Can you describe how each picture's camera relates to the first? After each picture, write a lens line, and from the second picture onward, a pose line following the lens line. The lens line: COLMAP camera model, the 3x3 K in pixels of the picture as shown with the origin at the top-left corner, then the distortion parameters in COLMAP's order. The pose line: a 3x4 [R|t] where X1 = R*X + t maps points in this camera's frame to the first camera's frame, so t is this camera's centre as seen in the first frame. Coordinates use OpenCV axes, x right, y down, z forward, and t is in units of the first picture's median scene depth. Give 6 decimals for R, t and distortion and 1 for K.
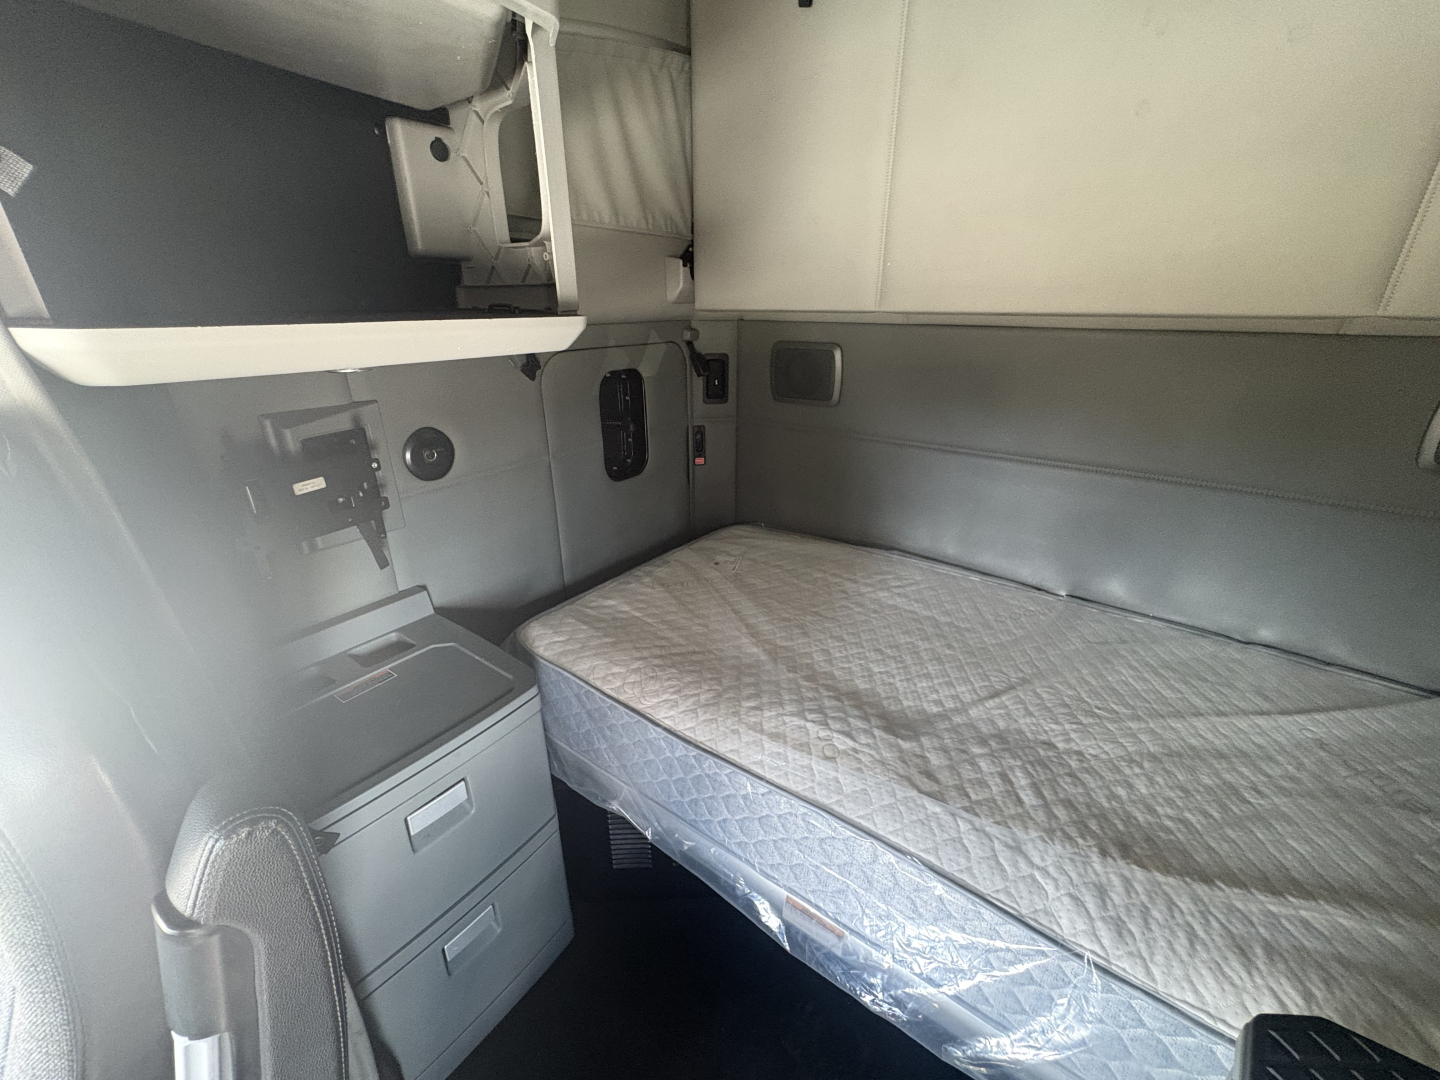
lens RADIAL K [[575.7, 0, 720.0], [0, 575.7, 540.0], [0, 0, 1]] dist [0.001054, -0.000094]
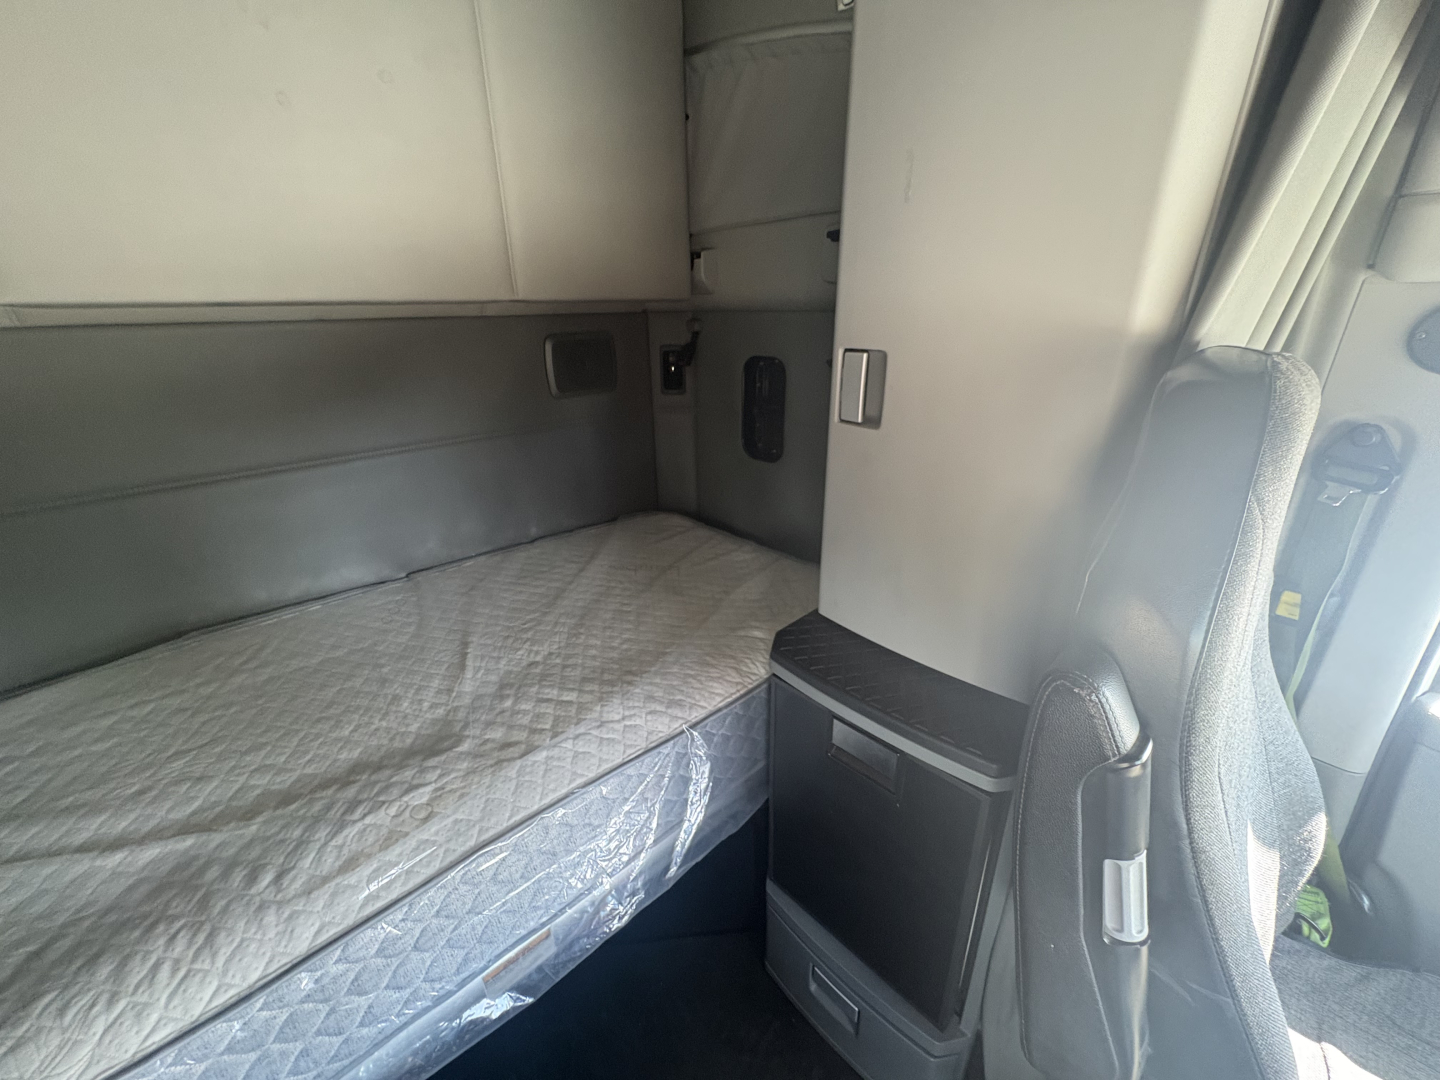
lens RADIAL K [[575.7, 0, 720.0], [0, 575.7, 540.0], [0, 0, 1]] dist [0.001054, -0.000094]
pose [[0.187443, -0.372904, 0.908740, -0.341402], [0.391462, 0.876855, 0.279074, -0.045557], [-0.900901, 0.303427, 0.310338, 0.223654]]
